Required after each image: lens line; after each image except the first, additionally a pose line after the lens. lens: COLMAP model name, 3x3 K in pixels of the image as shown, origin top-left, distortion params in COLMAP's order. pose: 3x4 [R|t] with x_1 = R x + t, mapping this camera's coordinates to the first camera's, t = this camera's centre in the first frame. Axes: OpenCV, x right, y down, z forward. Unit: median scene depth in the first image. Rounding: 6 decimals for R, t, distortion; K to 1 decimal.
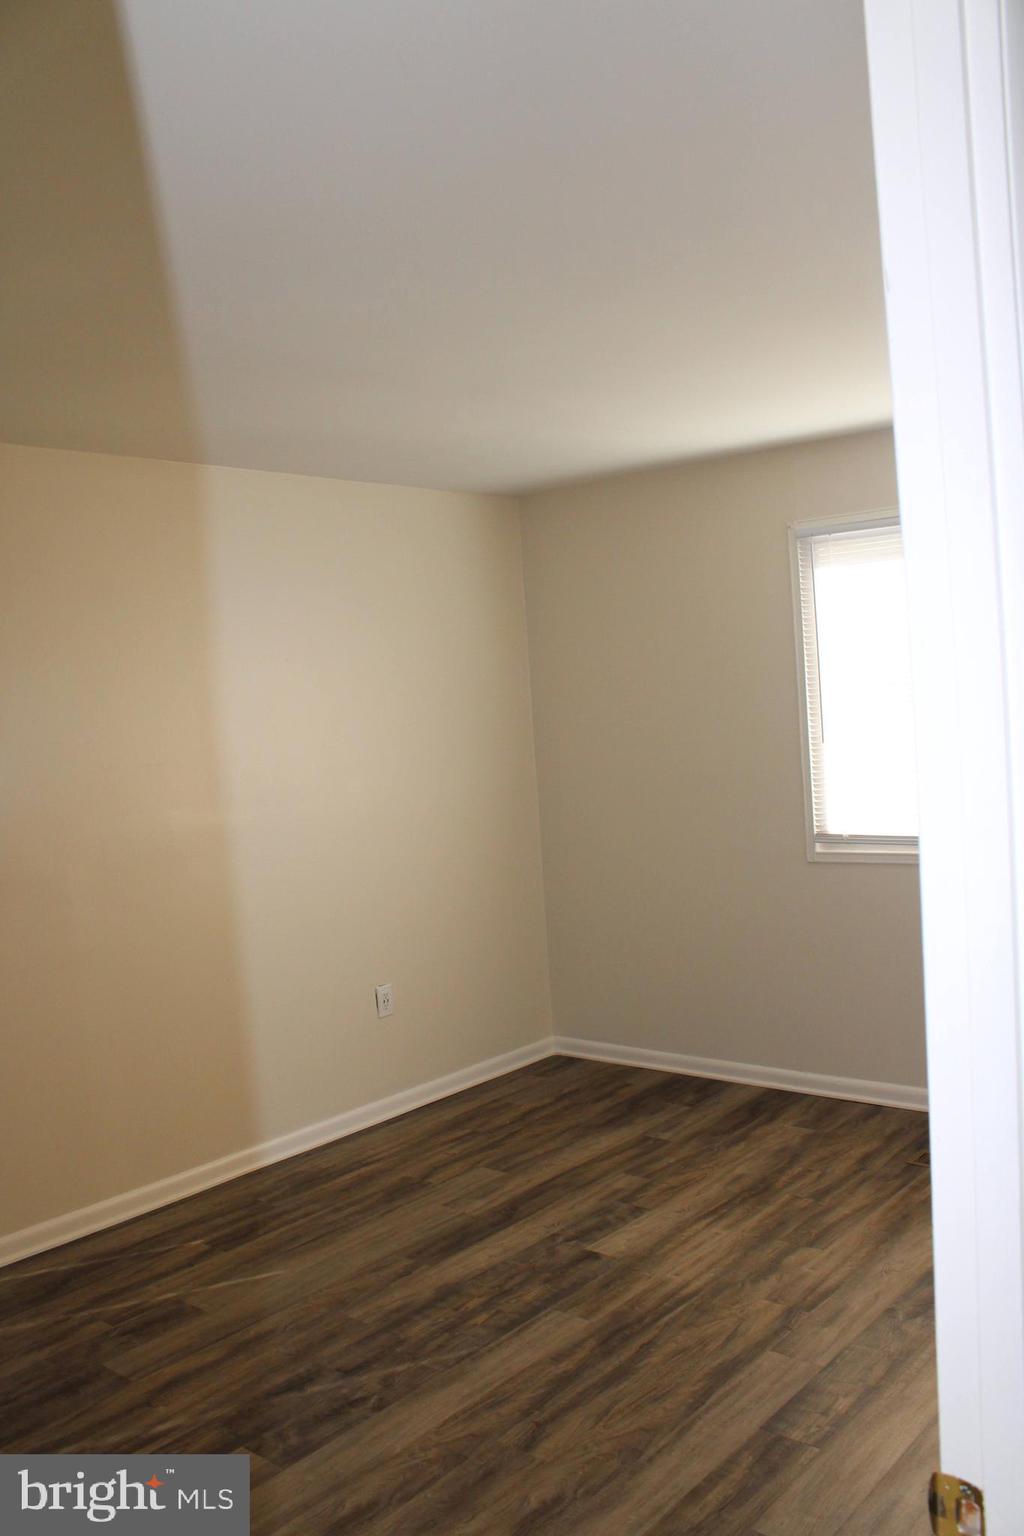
lens RADIAL K [[1281.5, 0, 516.9], [0, 1281.5, 764.5], [0, 0, 1]] dist [-0.145948, 0.107247]
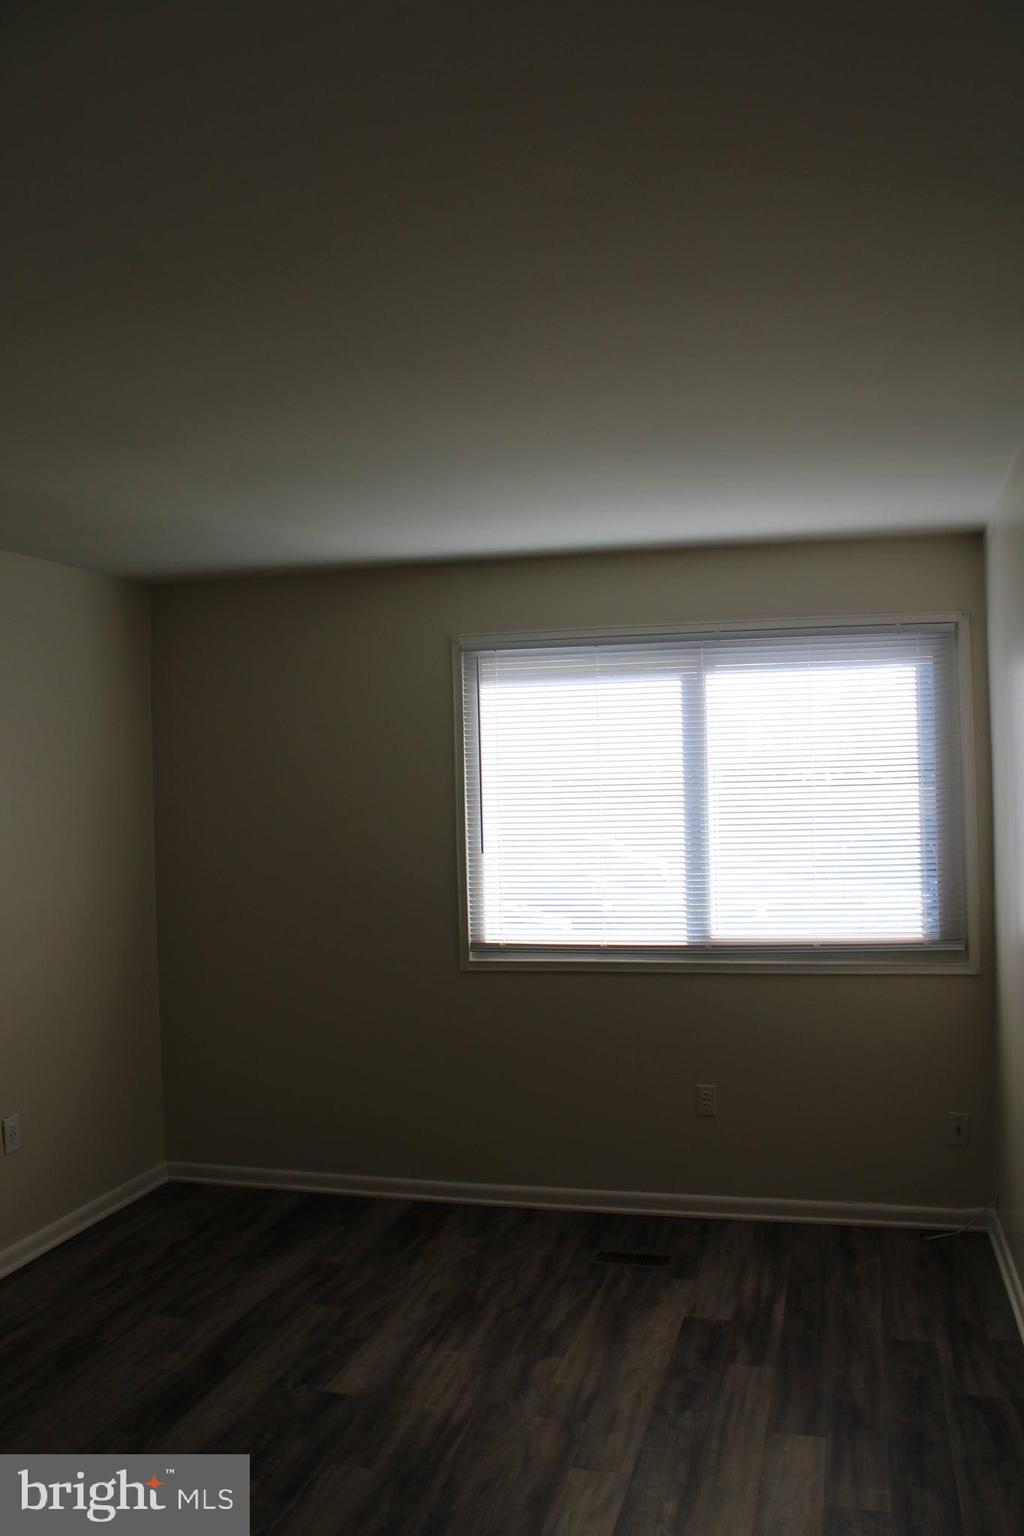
lens RADIAL K [[1281.5, 0, 516.7], [0, 1281.5, 766.6], [0, 0, 1]] dist [-0.145948, 0.107247]
pose [[0.896883, 0.051330, 0.439280, -0.224976], [-0.016339, 0.996410, -0.083070, -0.001681], [-0.441966, 0.067327, 0.894501, 0.076656]]
